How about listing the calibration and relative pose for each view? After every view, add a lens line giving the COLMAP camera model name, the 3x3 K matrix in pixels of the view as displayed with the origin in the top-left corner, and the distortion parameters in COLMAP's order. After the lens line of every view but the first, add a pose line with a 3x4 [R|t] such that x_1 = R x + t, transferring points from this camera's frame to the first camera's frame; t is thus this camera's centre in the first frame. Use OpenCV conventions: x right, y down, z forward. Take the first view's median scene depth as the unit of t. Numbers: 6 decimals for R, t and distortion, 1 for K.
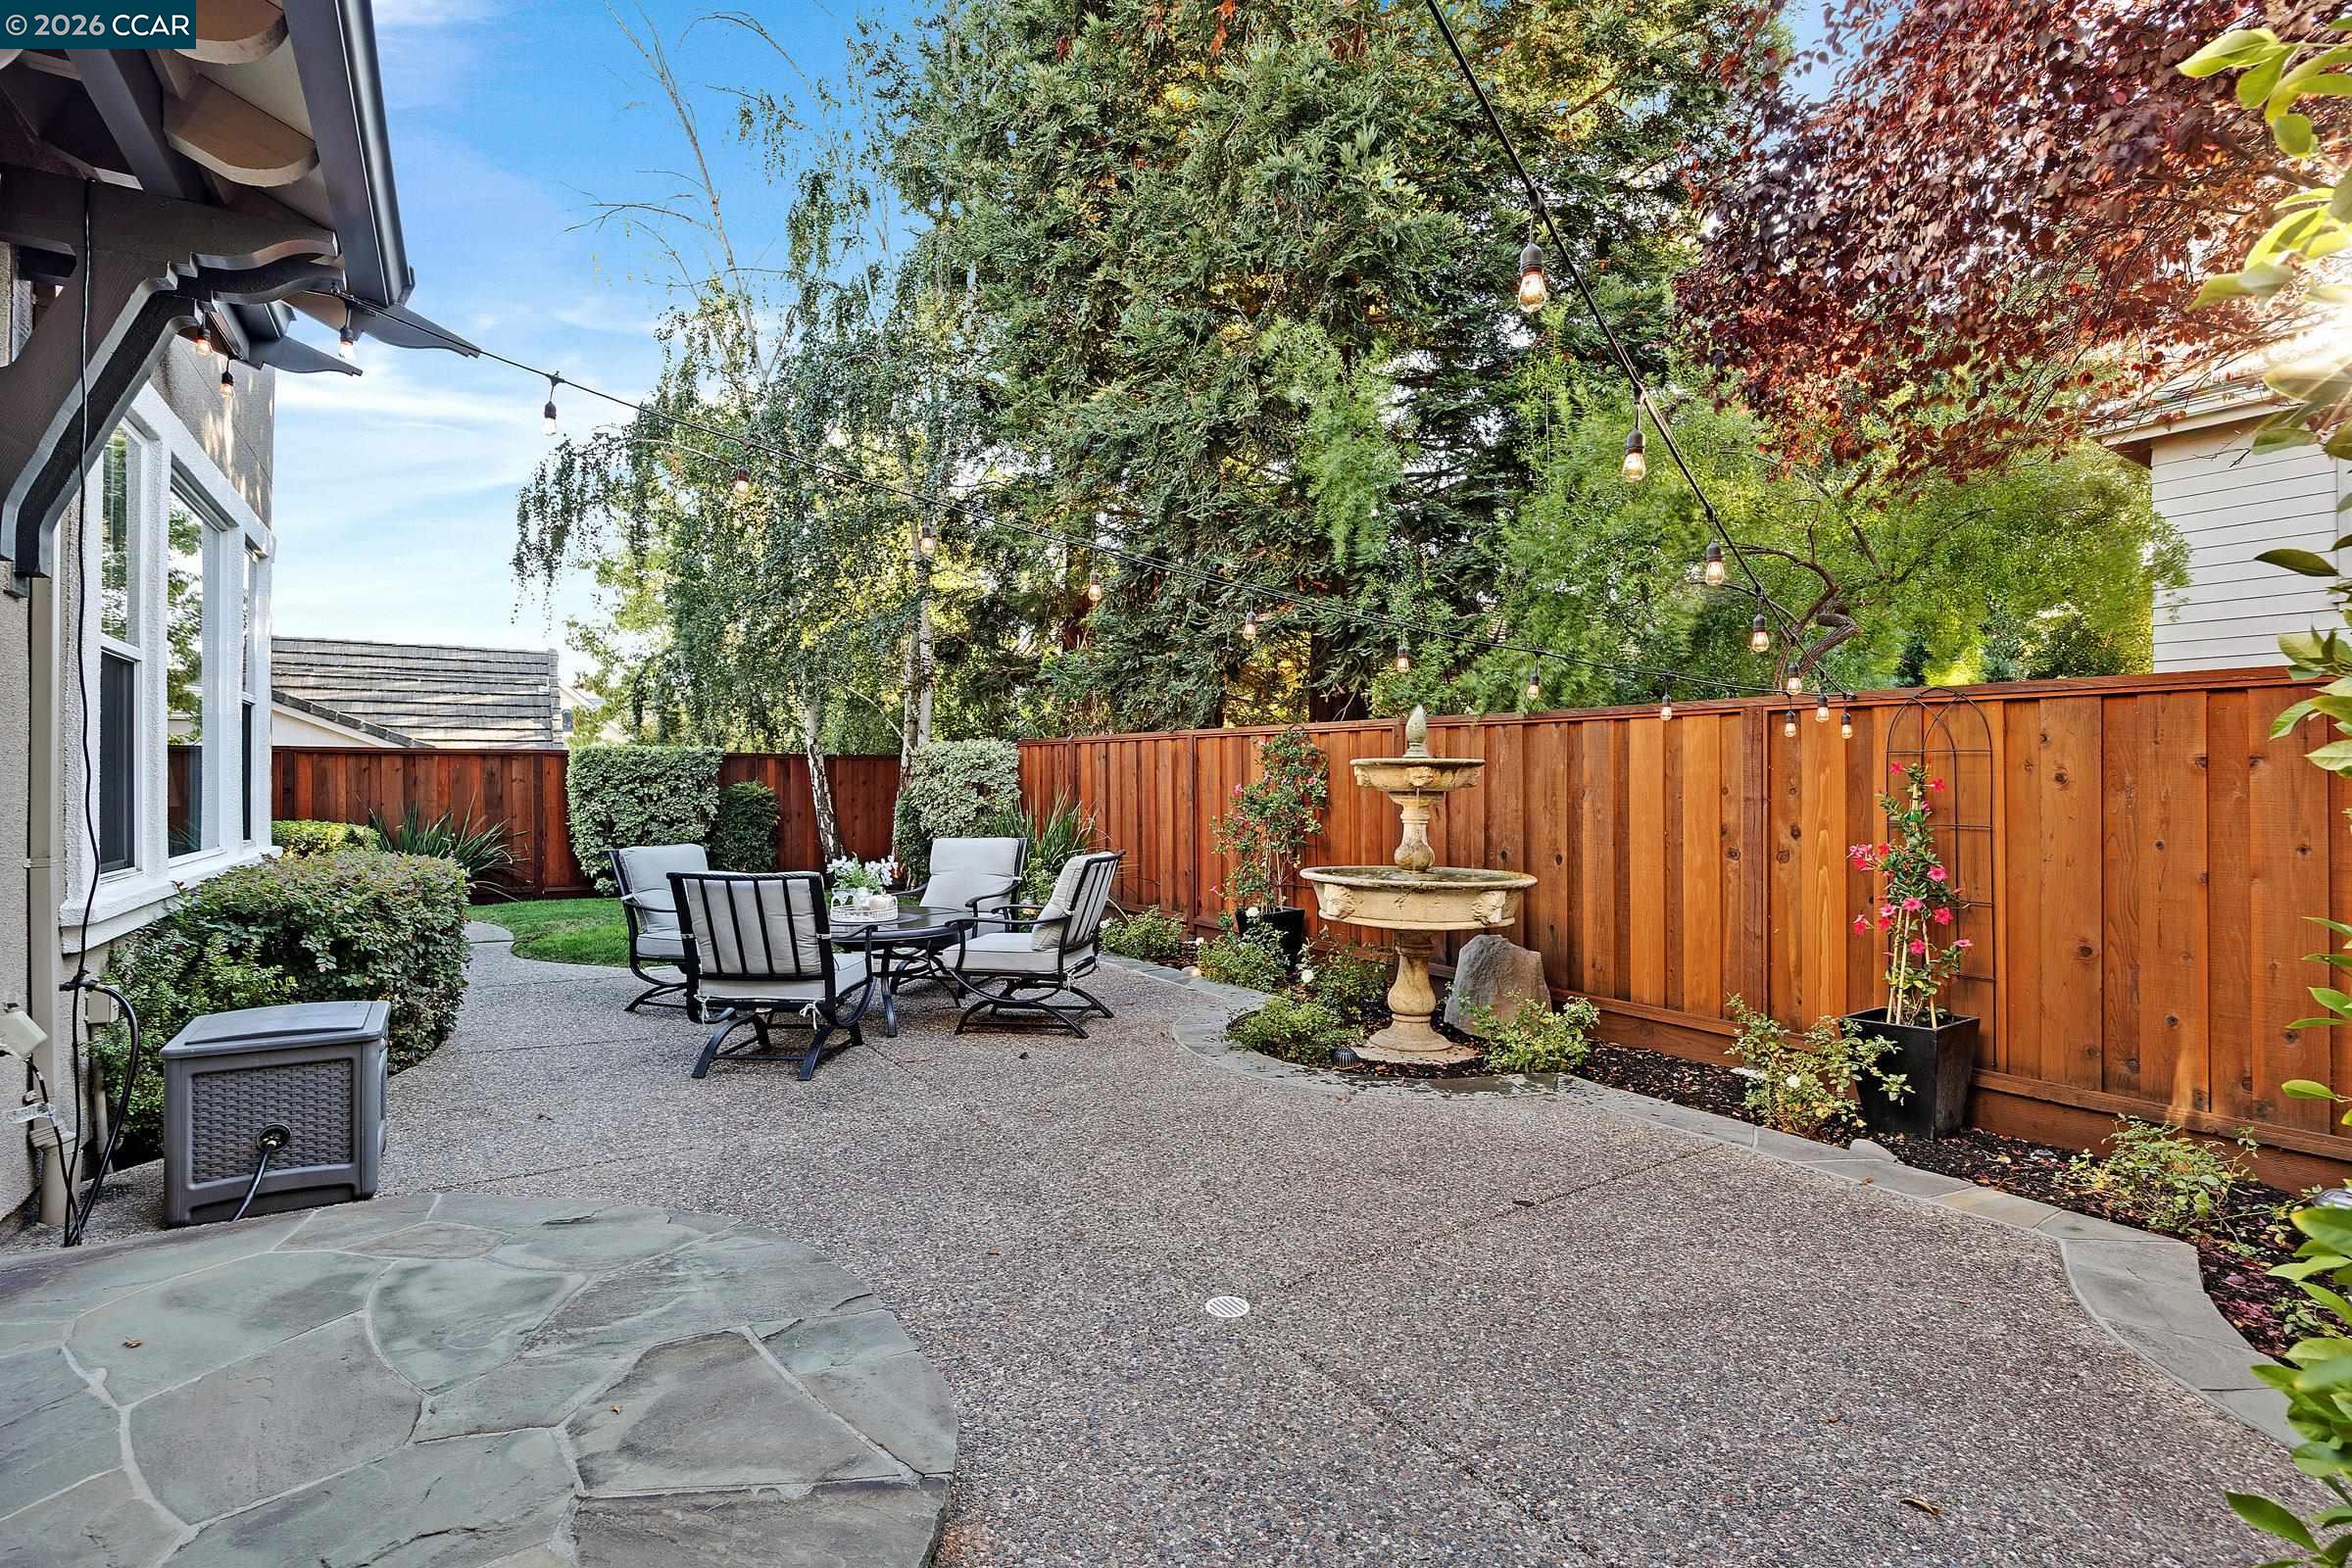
lens RADIAL K [[1109.2, 0, 1178.6], [0, 1109.2, 782.2], [0, 0, 1]] dist [-0.016030, -0.000001]
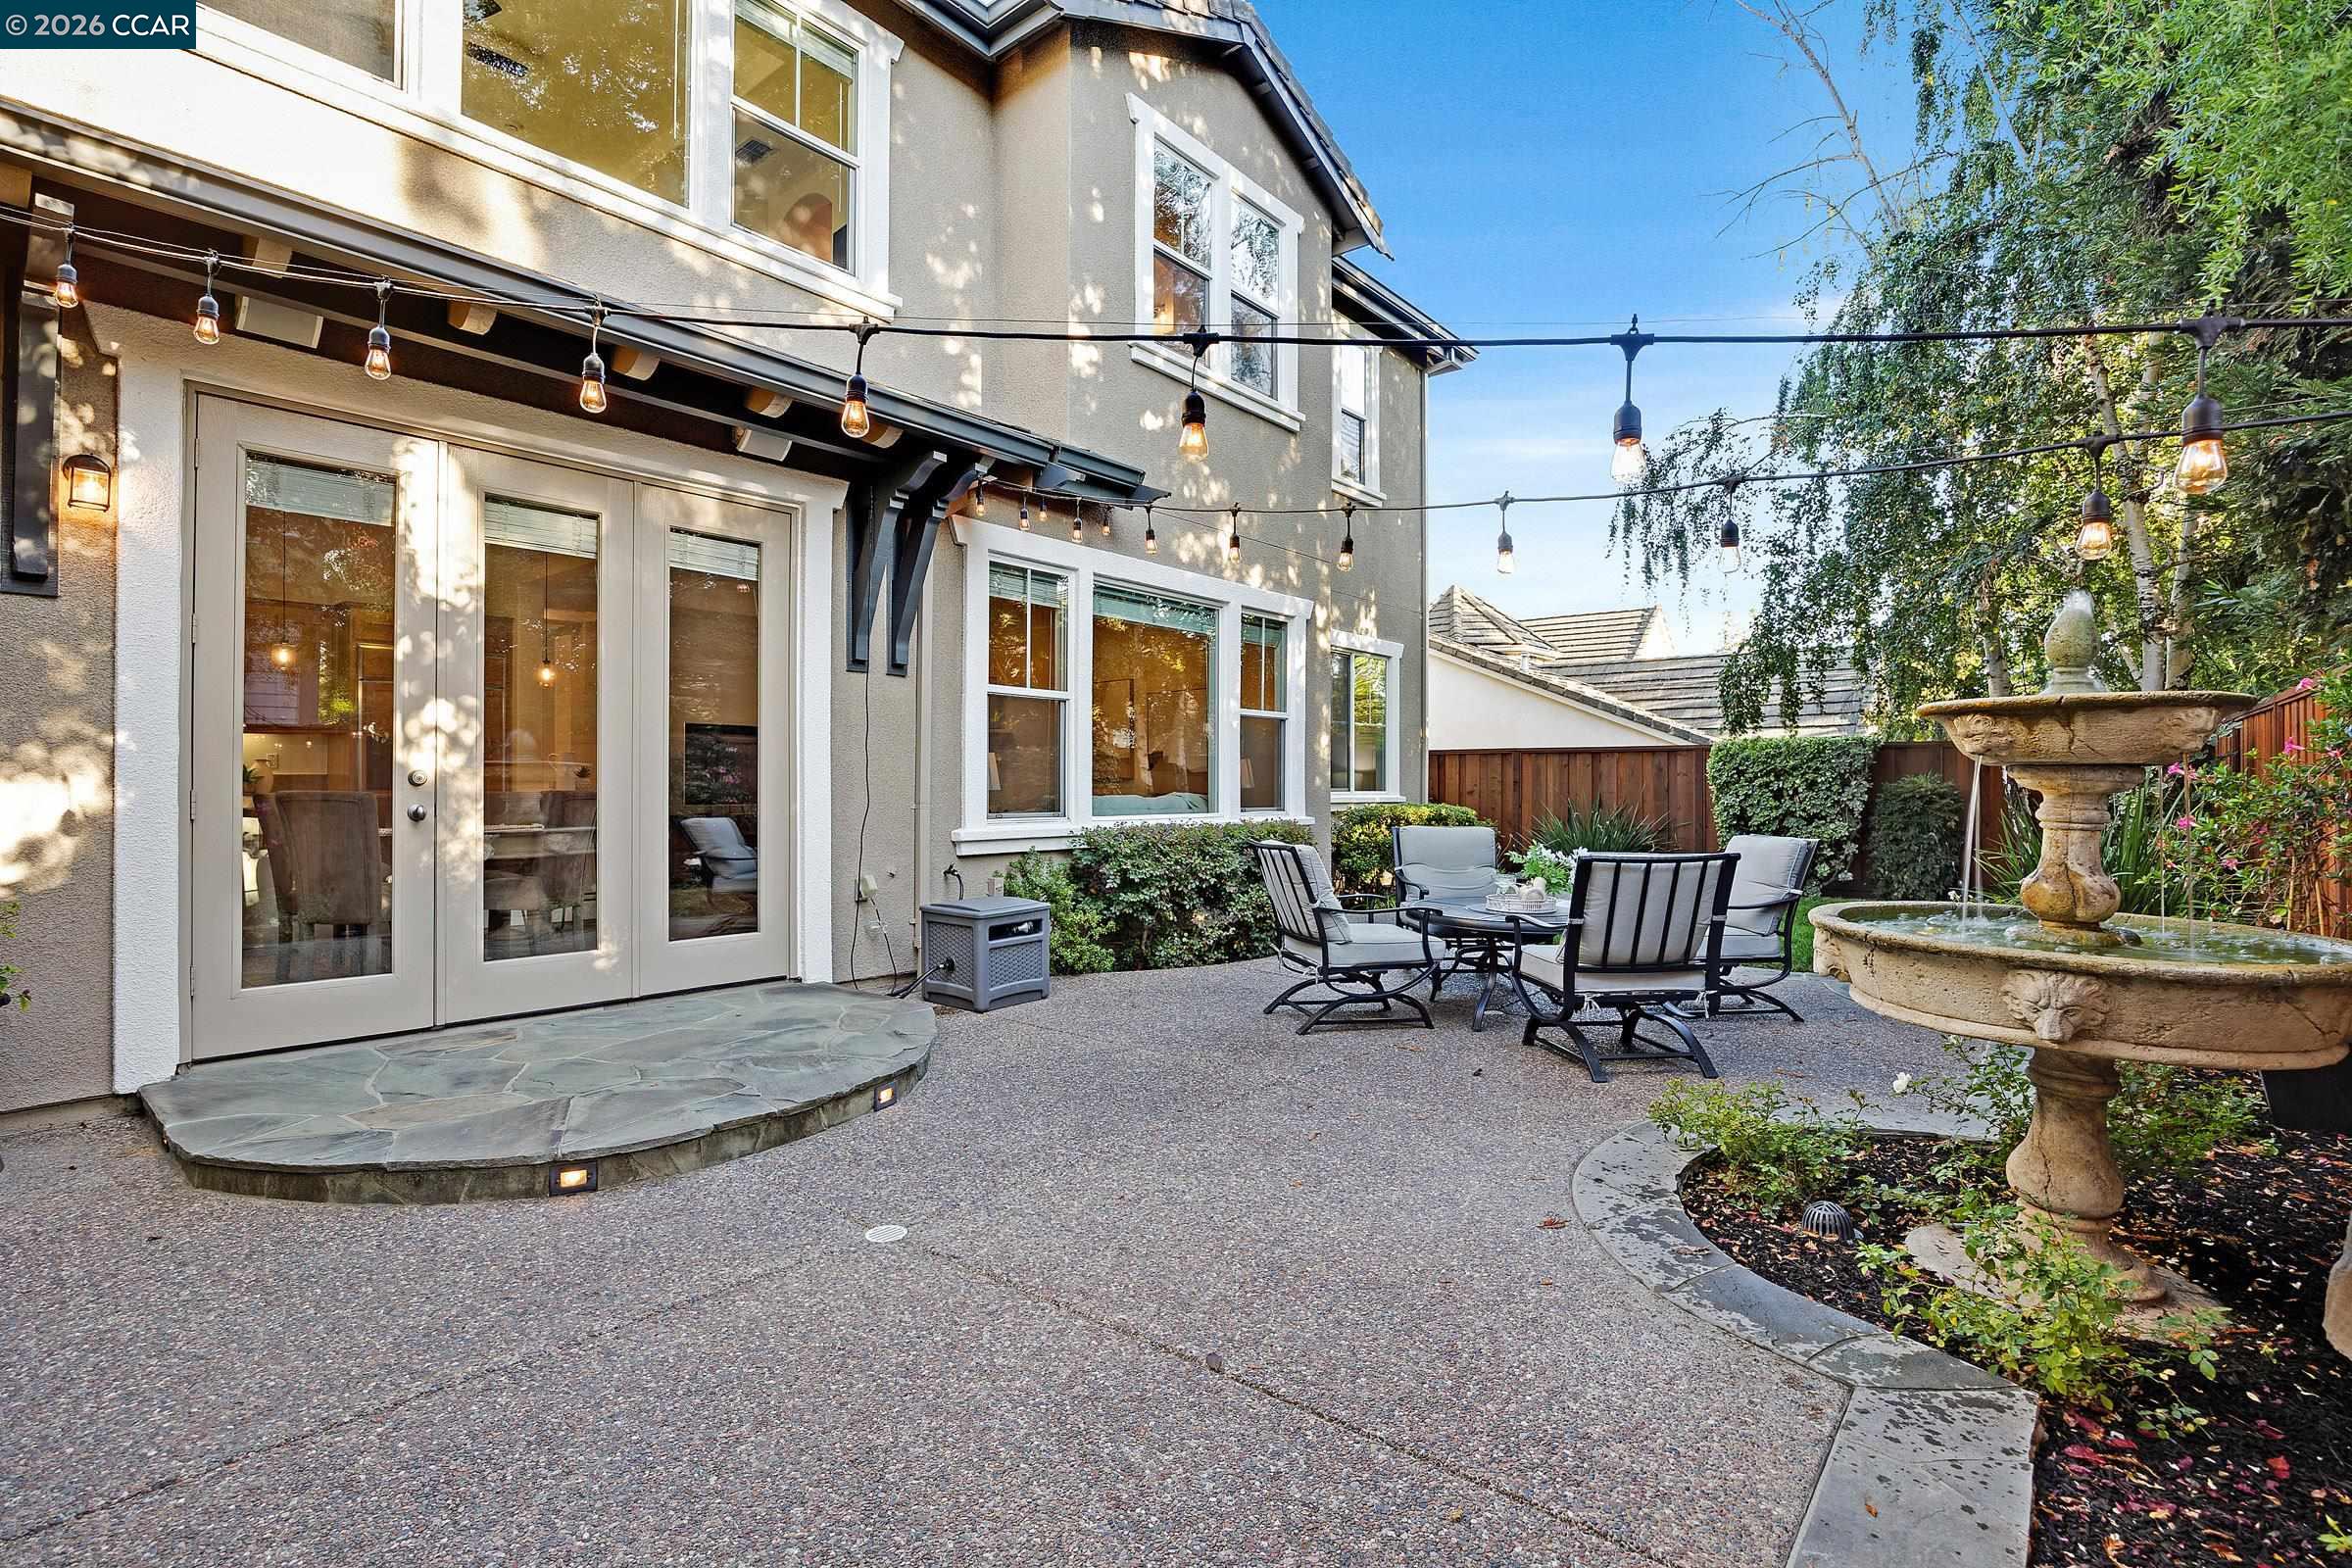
lens RADIAL K [[1109.2, 0, 1177.8], [0, 1109.2, 782.5], [0, 0, 1]] dist [-0.016030, -0.000001]
pose [[0.296809, -0.001200, -0.954936, 0.681247], [-0.001718, 0.999997, -0.001790, 0.021775], [0.954935, 0.002172, 0.296806, 0.560703]]
